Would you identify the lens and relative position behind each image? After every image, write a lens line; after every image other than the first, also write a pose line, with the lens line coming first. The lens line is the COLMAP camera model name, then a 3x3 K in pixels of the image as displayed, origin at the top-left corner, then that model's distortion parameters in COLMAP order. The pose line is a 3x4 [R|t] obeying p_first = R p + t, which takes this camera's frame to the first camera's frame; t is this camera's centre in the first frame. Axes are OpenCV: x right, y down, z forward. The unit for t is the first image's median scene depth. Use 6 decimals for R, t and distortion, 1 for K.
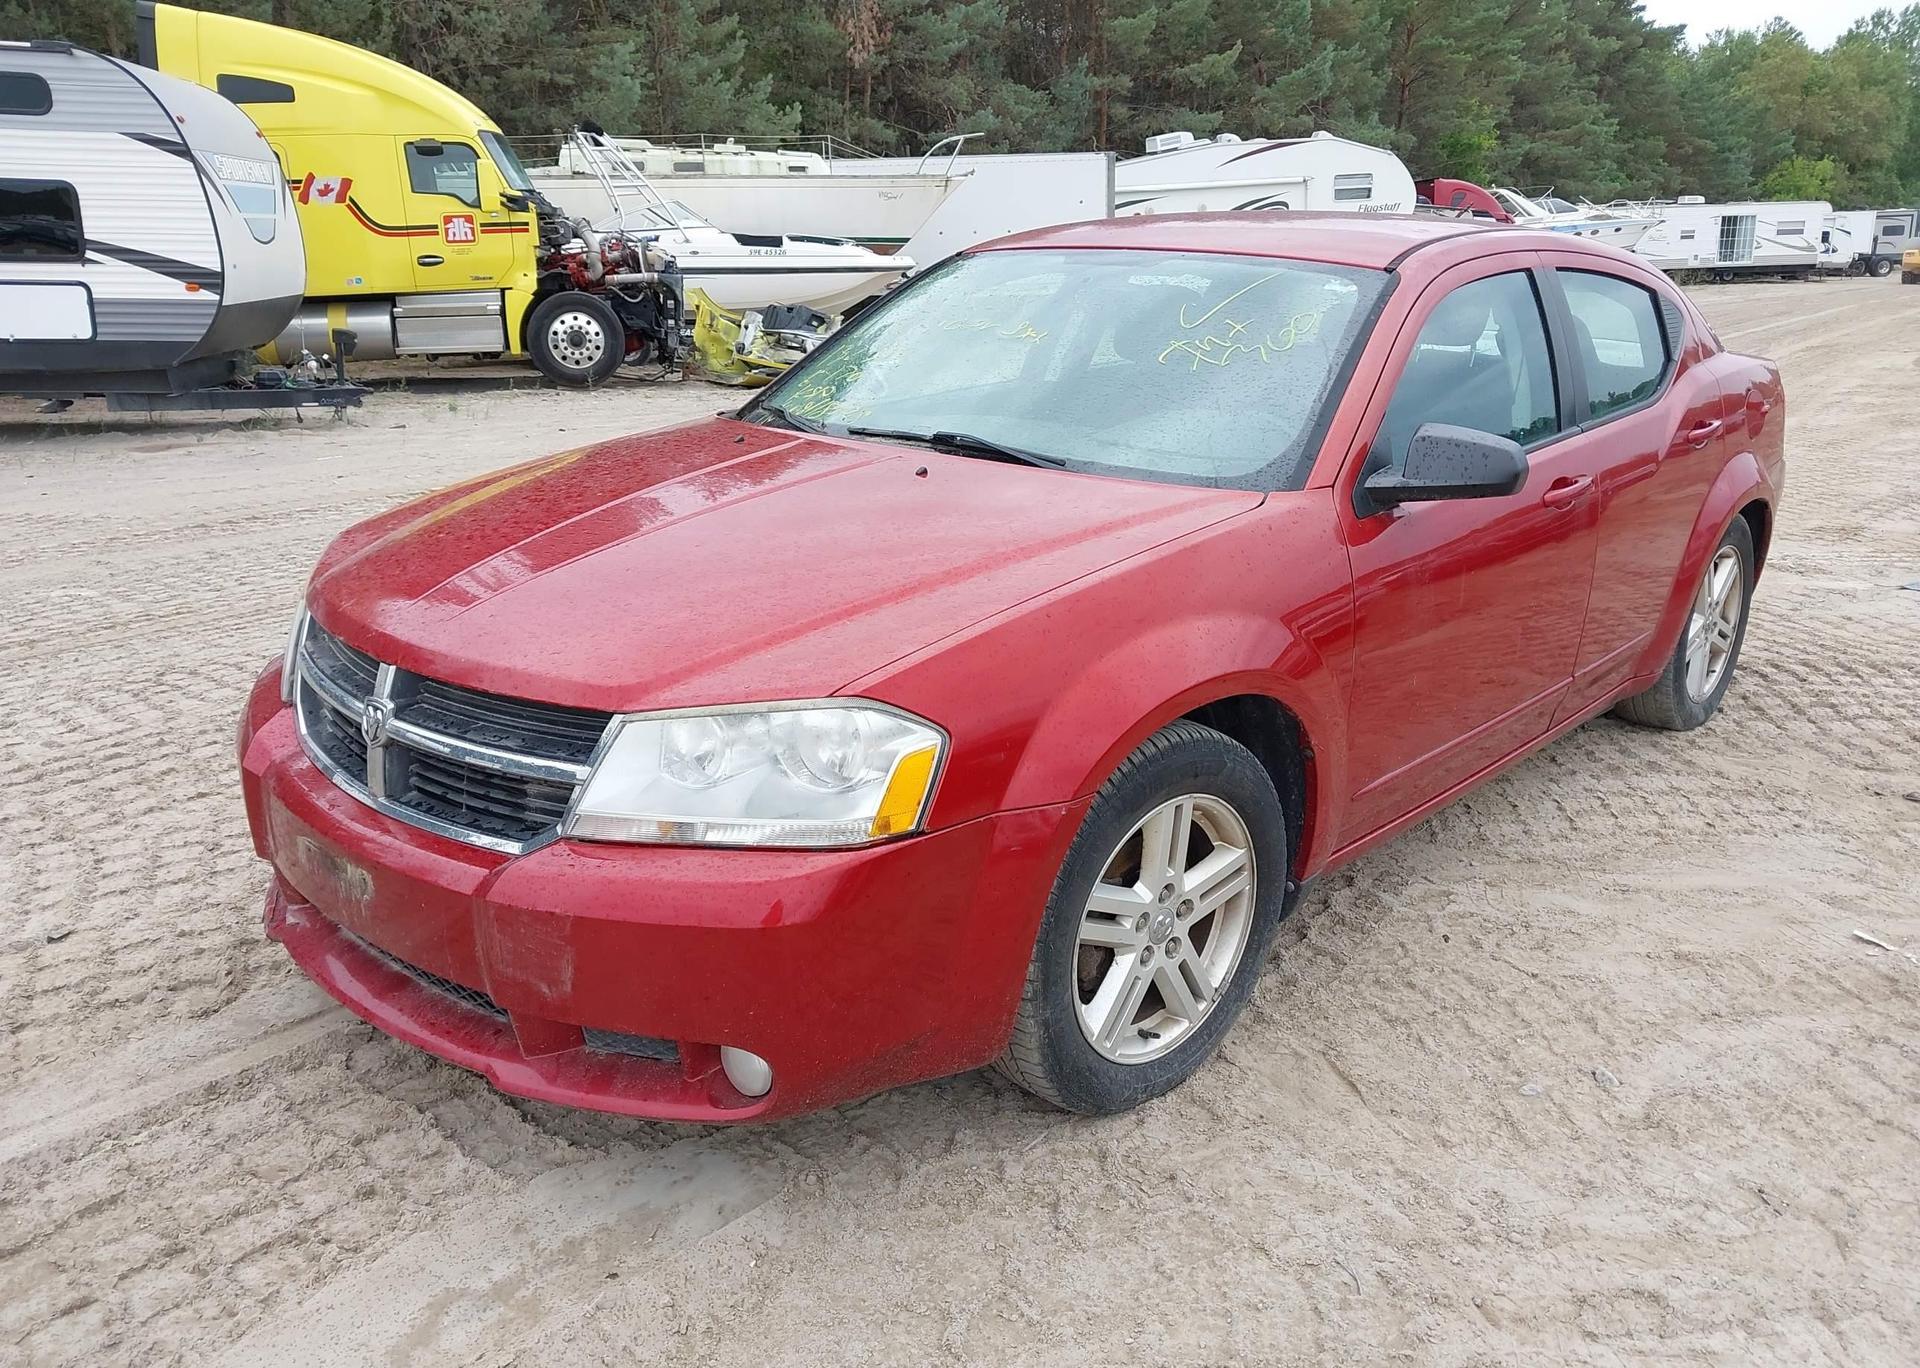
lens RADIAL K [[1525.7, 0, 957.5], [0, 1525.7, 683.1], [0, 0, 1]] dist [0.015843, -0.013863]
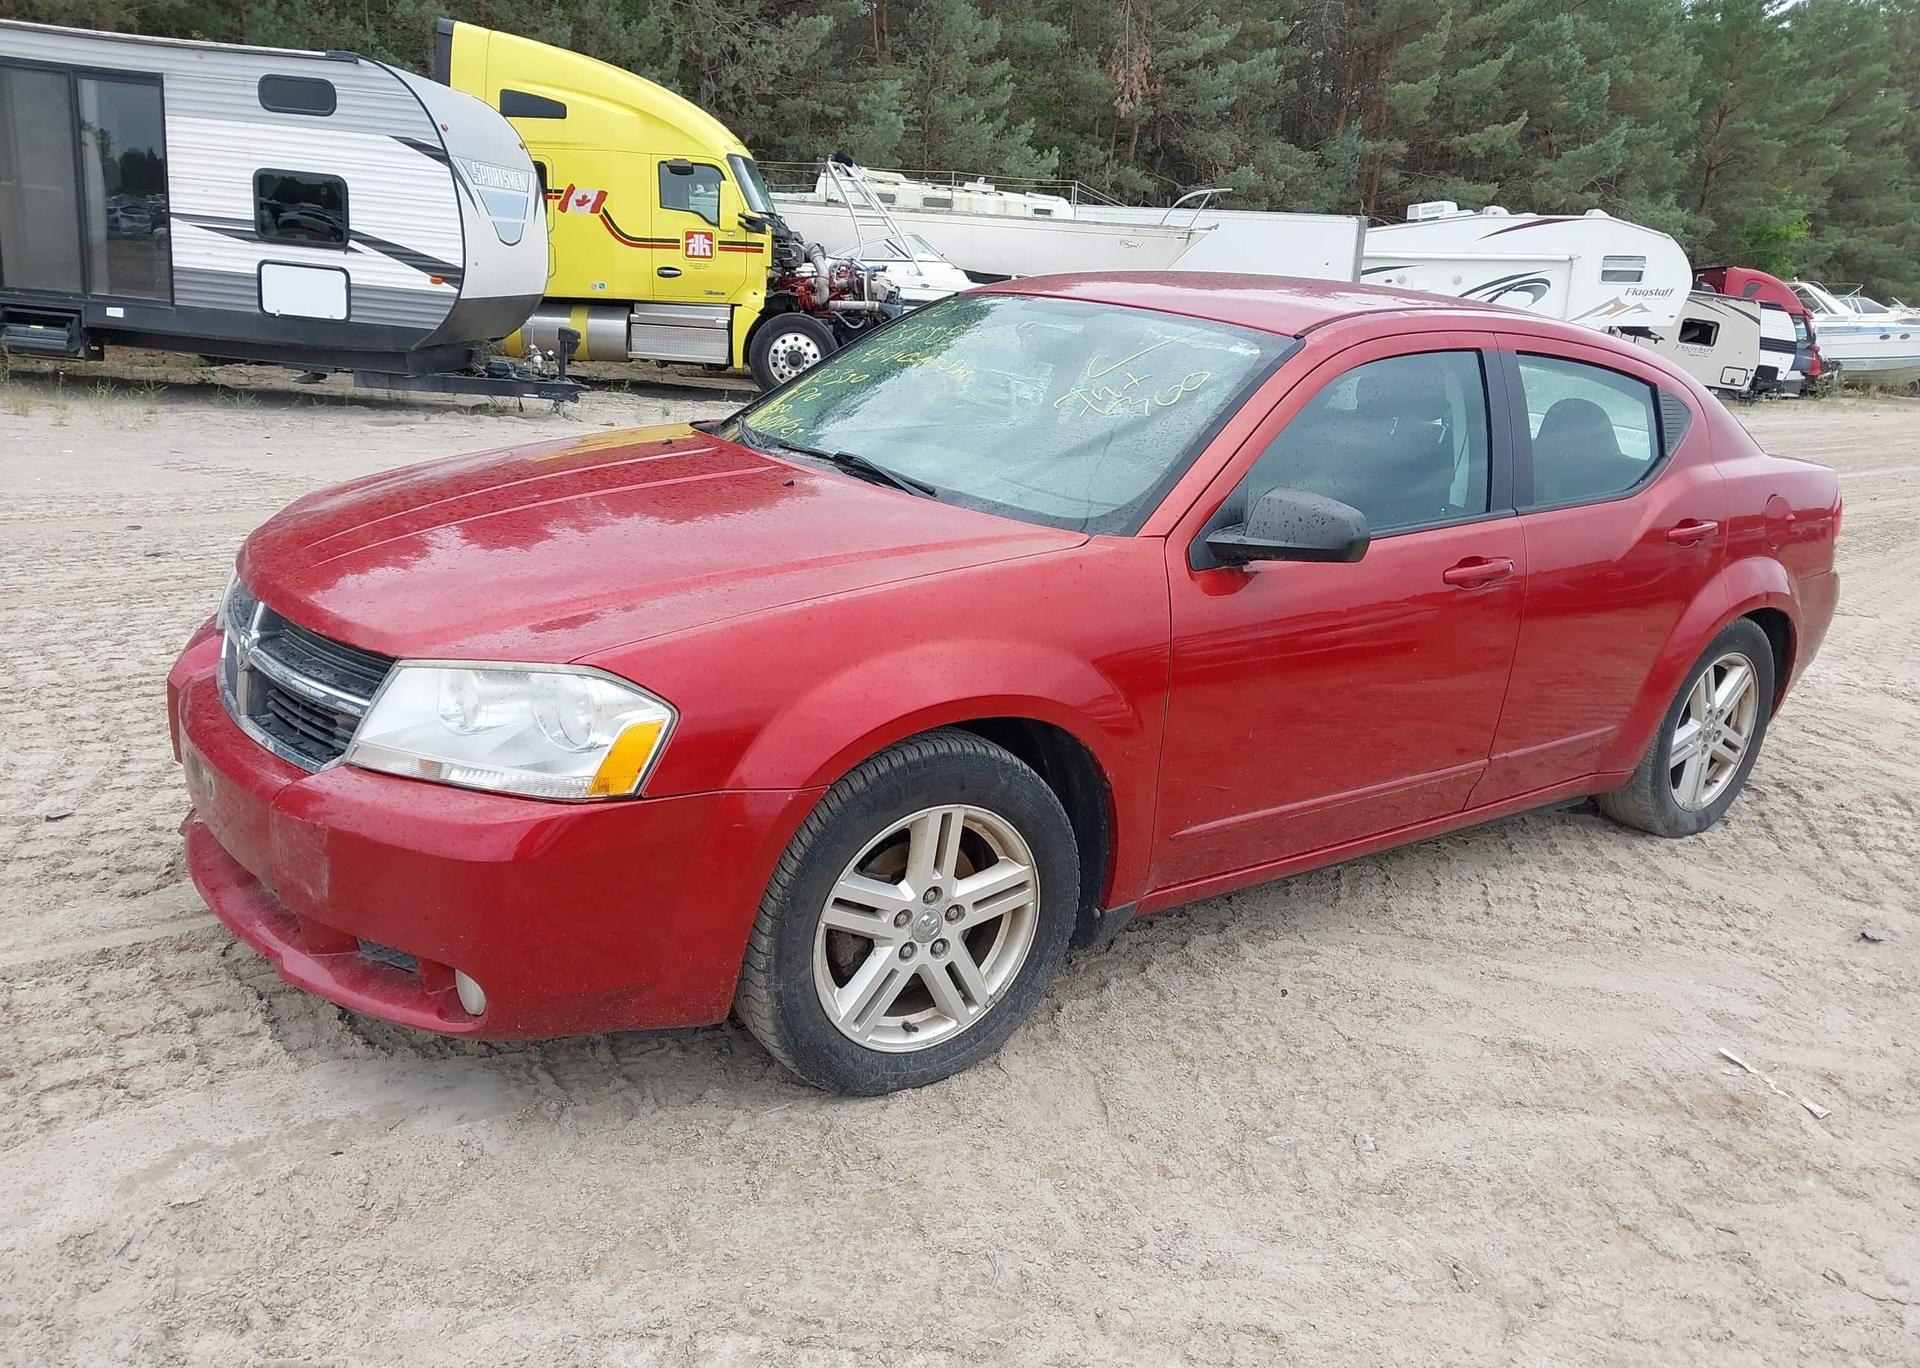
lens RADIAL K [[1525.7, 0, 968.4], [0, 1525.7, 681.8], [0, 0, 1]] dist [0.015843, -0.013863]
pose [[0.982103, 0.113695, -0.150157, 0.232853], [-0.117788, 0.992864, -0.018625, 0.004979], [0.146968, 0.035978, 0.988487, -0.038958]]
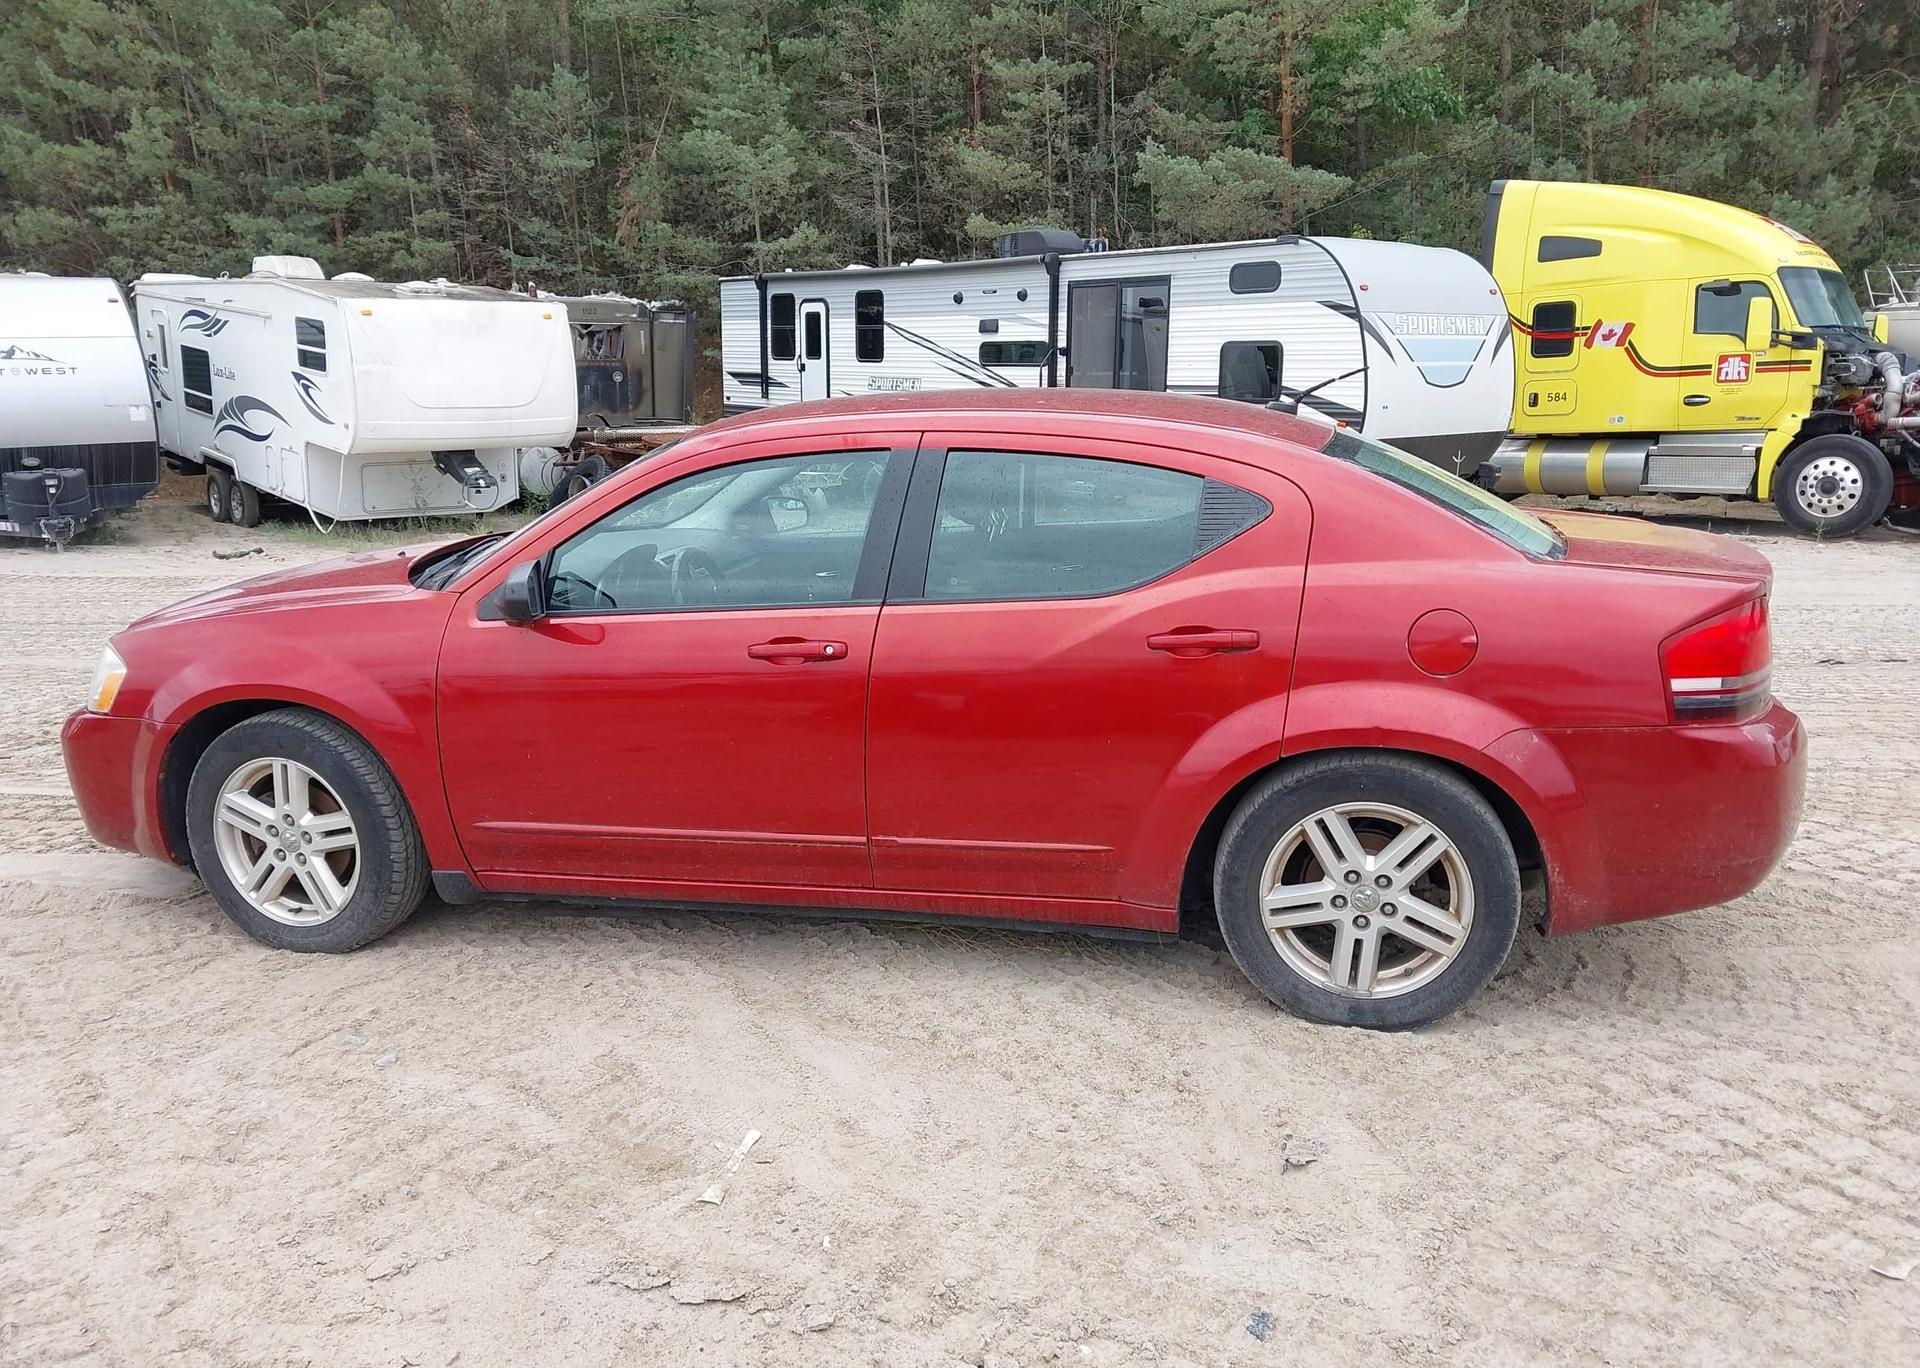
lens RADIAL K [[1525.7, 0, 965.2], [0, 1525.7, 689.3], [0, 0, 1]] dist [0.015843, -0.013863]
pose [[0.507779, 0.165455, -0.845450, 1.399251], [-0.229077, 0.971984, 0.052634, -0.186139], [0.830473, 0.166946, 0.531455, 0.540922]]
